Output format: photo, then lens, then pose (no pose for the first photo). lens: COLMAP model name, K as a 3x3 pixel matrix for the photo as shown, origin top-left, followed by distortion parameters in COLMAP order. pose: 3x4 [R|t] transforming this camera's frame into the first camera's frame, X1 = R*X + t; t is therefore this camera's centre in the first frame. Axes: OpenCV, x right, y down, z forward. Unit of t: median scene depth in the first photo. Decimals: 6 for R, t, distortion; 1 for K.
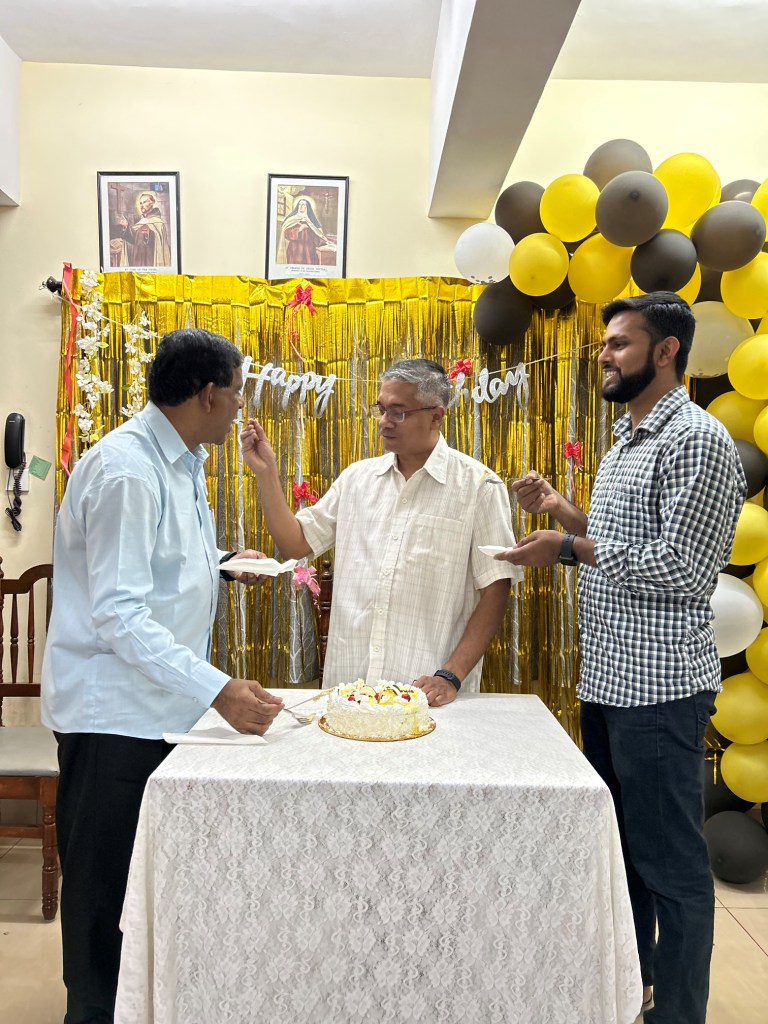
lens RADIAL K [[772.7, 0, 384.1], [0, 772.7, 517.8], [0, 0, 1]] dist [0.050163, -0.056444]
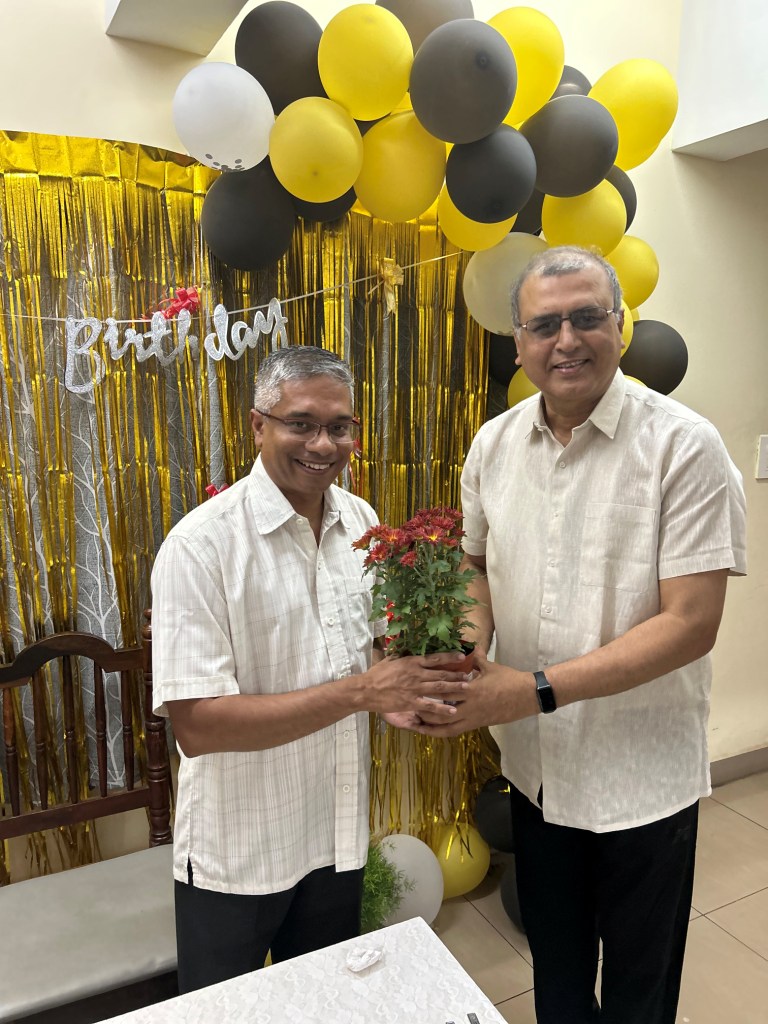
lens RADIAL K [[772.7, 0, 383.9], [0, 772.7, 510.0], [0, 0, 1]] dist [0.050163, -0.056444]
pose [[0.884624, -0.080739, 0.459262, -0.061166], [0.013556, 0.988932, 0.147746, -0.117193], [-0.466108, -0.124474, 0.875928, 0.346738]]
